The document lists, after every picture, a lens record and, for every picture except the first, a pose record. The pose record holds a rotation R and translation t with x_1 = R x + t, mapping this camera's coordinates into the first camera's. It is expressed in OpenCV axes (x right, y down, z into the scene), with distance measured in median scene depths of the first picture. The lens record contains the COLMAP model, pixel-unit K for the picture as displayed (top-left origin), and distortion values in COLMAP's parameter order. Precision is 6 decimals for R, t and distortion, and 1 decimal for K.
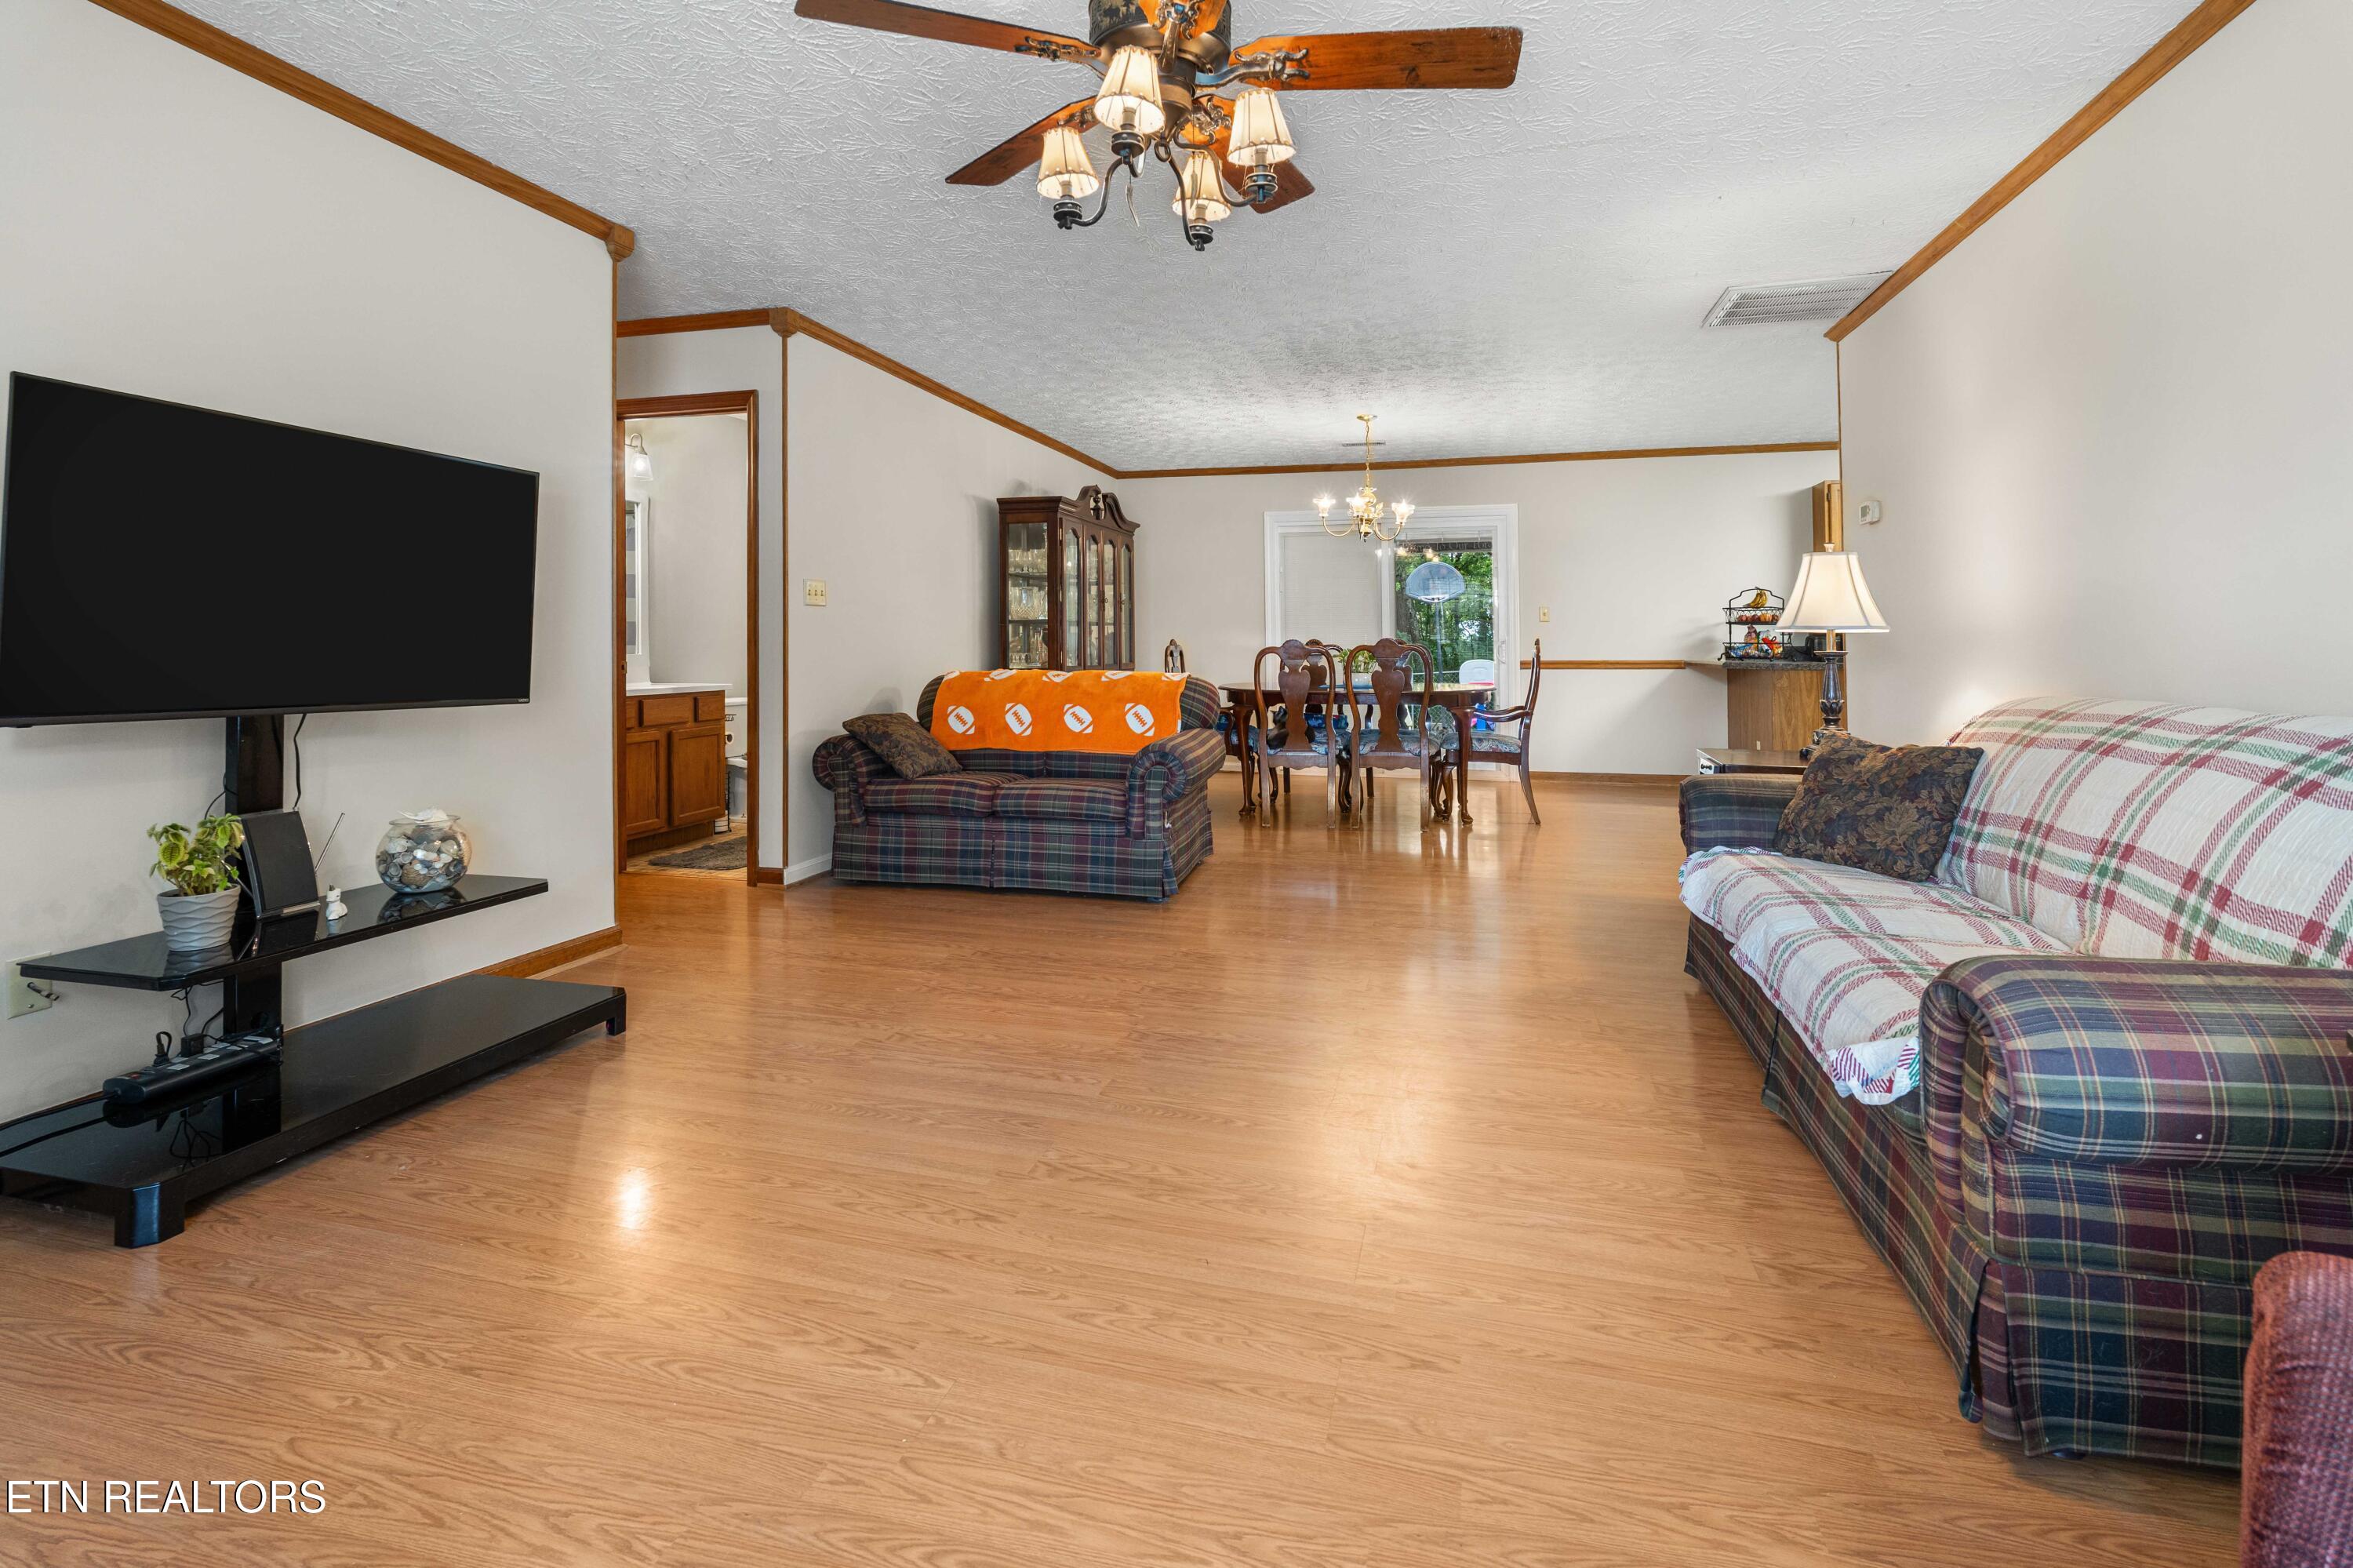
lens RADIAL K [[1090.3, 0, 1185.6], [0, 1090.3, 657.3], [0, 0, 1]] dist [-0.003614, 0.000320]
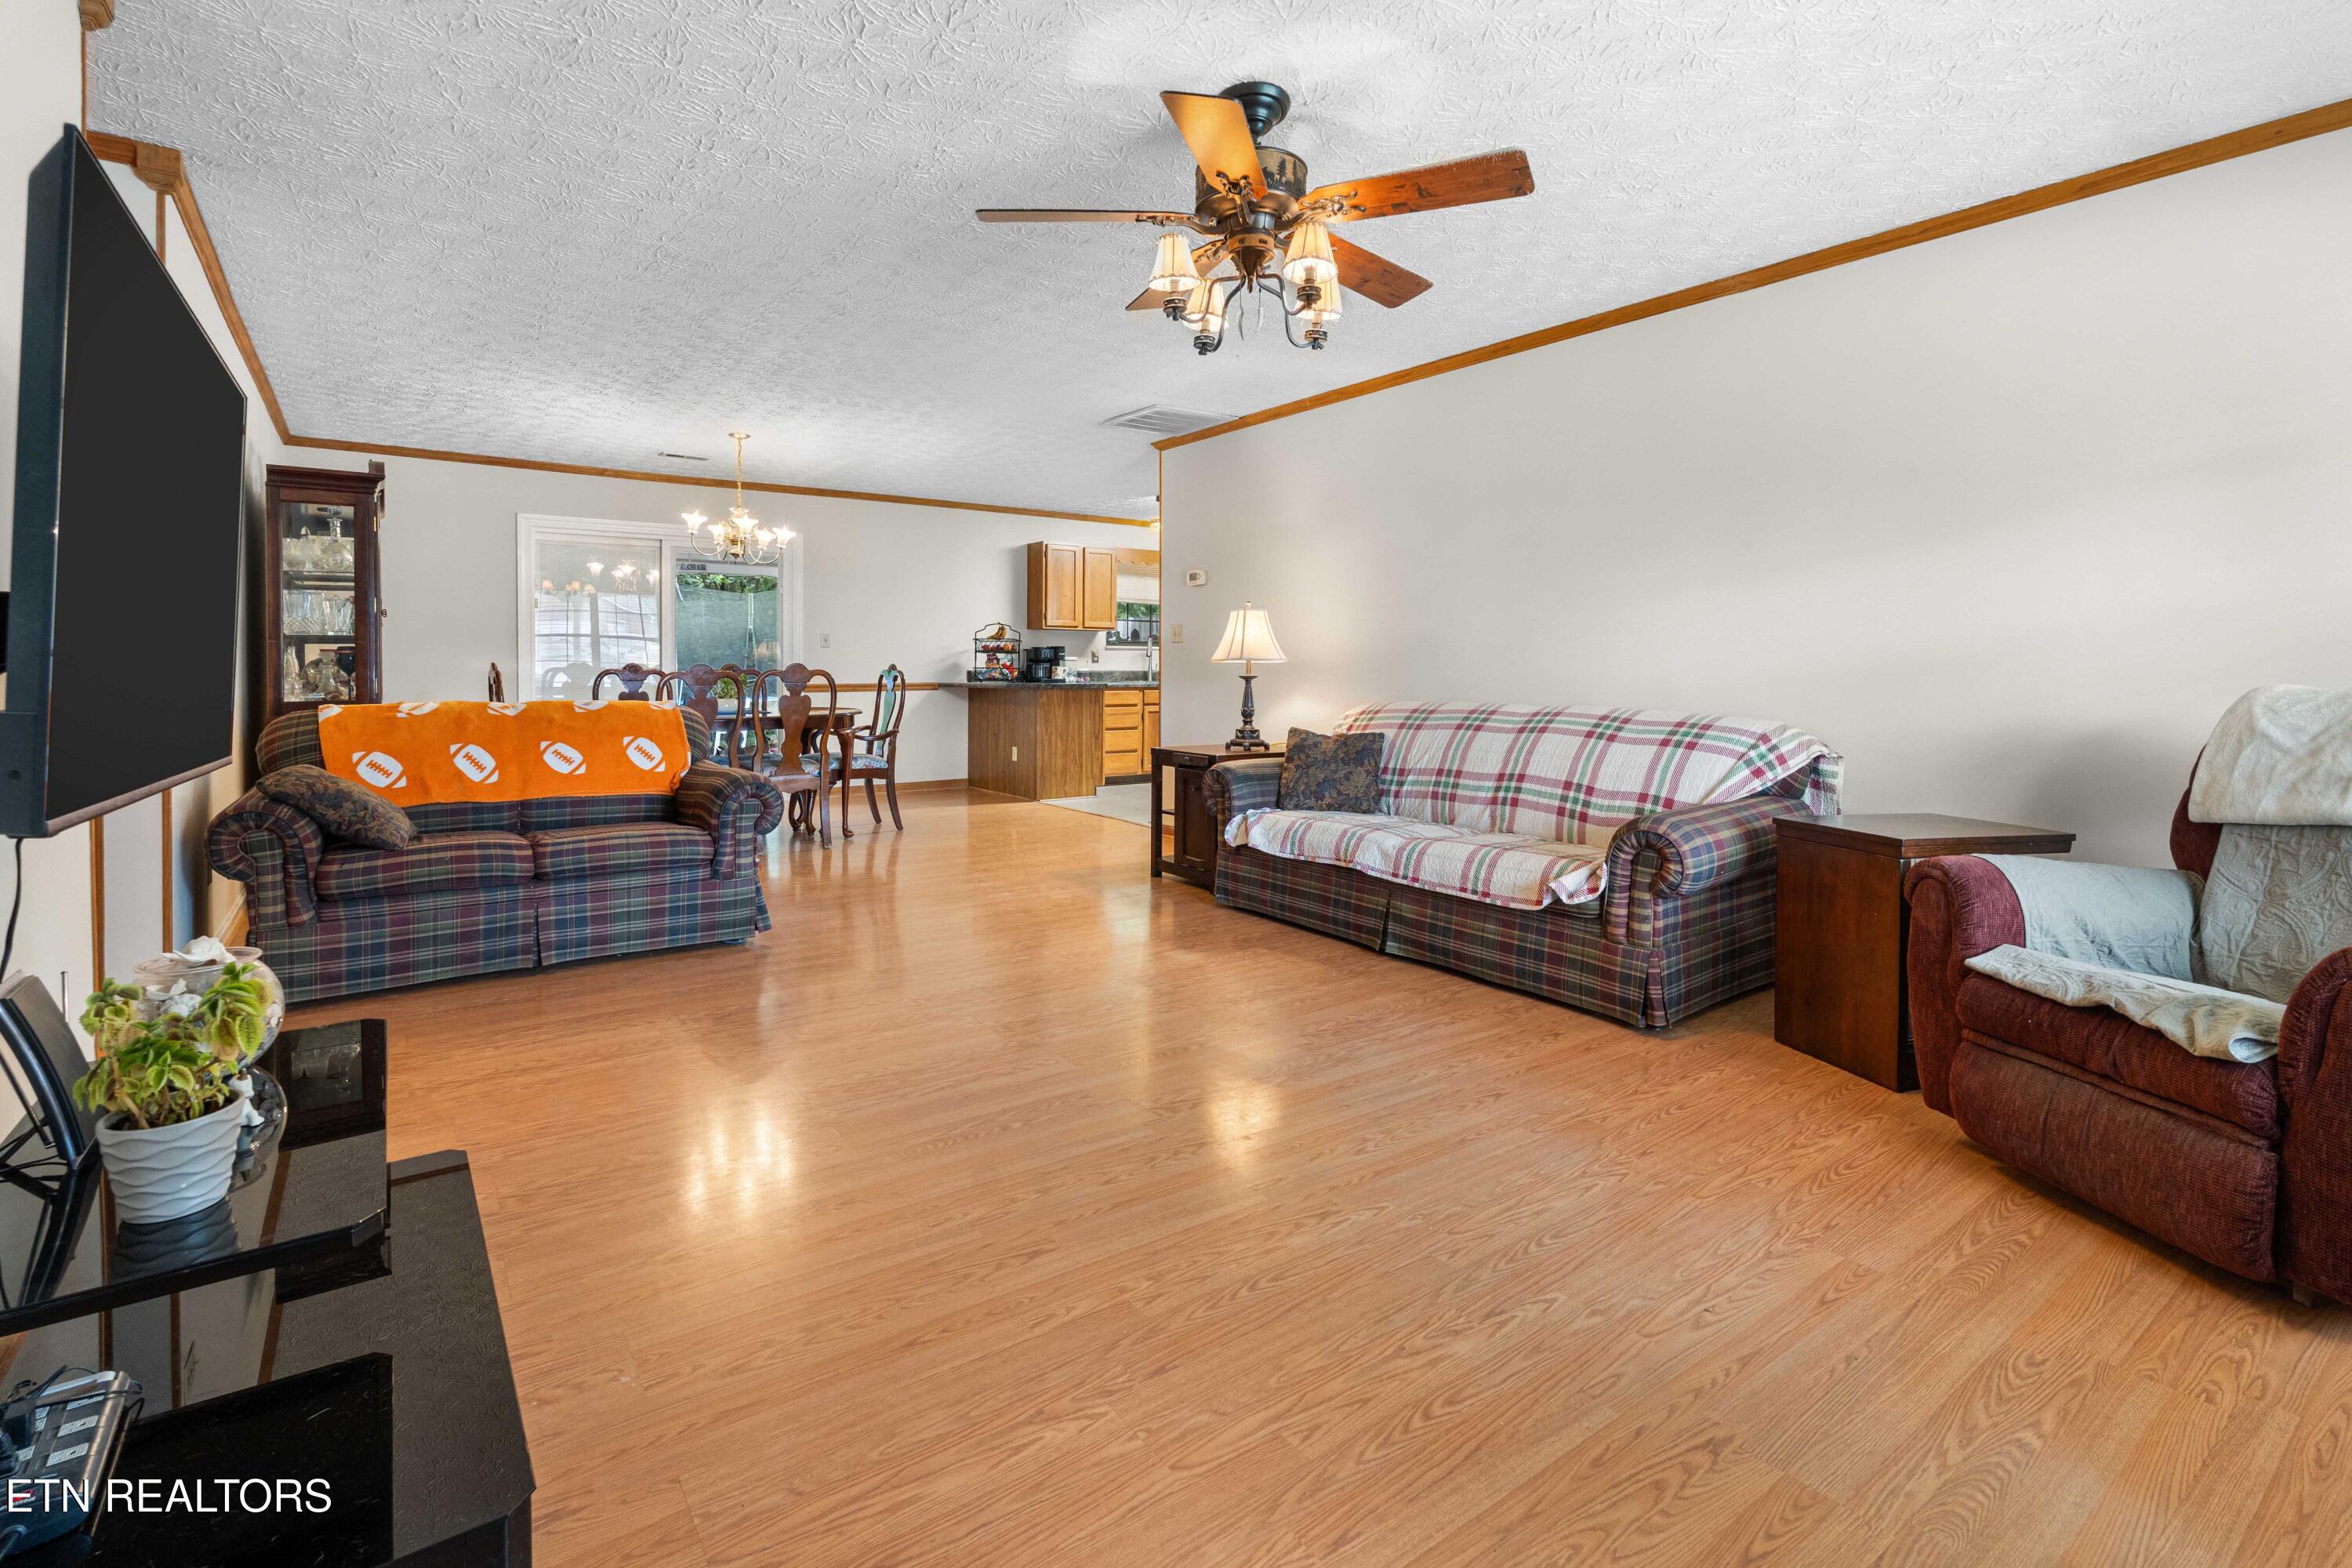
lens RADIAL K [[1072.6, 0, 1188.1], [0, 1072.6, 733.5], [0, 0, 1]] dist [-0.004558, 0.000272]
pose [[0.626725, -0.044778, 0.777953, -0.495281], [0.005815, 0.998589, 0.052793, -0.003338], [-0.779219, -0.028563, 0.626101, 0.123552]]
